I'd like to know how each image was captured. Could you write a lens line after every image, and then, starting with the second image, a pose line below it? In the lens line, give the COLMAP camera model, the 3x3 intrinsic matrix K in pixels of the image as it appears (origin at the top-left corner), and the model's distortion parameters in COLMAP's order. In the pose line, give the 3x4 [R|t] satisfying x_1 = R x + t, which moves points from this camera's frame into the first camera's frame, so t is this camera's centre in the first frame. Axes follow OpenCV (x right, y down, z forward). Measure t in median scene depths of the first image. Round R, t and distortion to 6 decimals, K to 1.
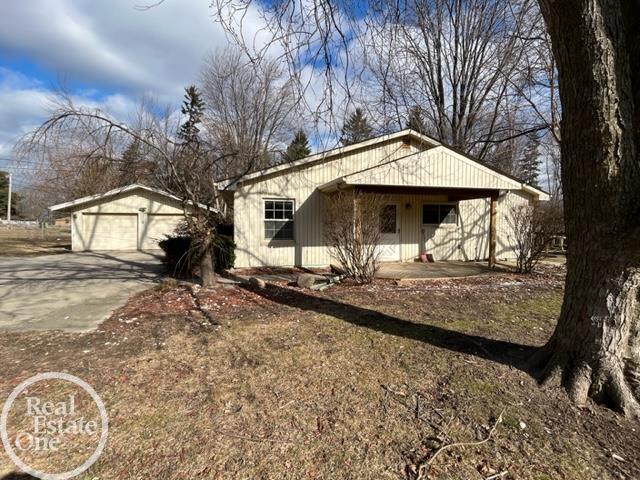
lens RADIAL K [[297.5, 0, 320.1], [0, 297.5, 241.7], [0, 0, 1]] dist [0.001210, -0.000020]
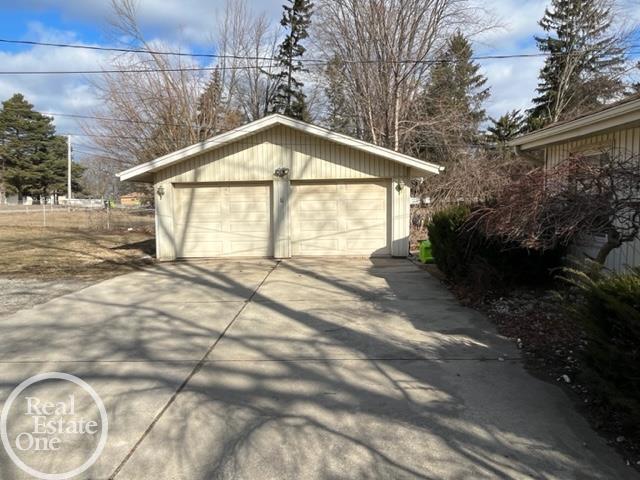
lens RADIAL K [[427.4, 0, 320.2], [0, 427.4, 238.8], [0, 0, 1]] dist [-0.027290, 0.000633]
pose [[0.958898, 0.006253, -0.283683, -0.315657], [0.005986, 0.999089, 0.042255, -0.029431], [0.283689, -0.042216, 0.957987, 0.342185]]
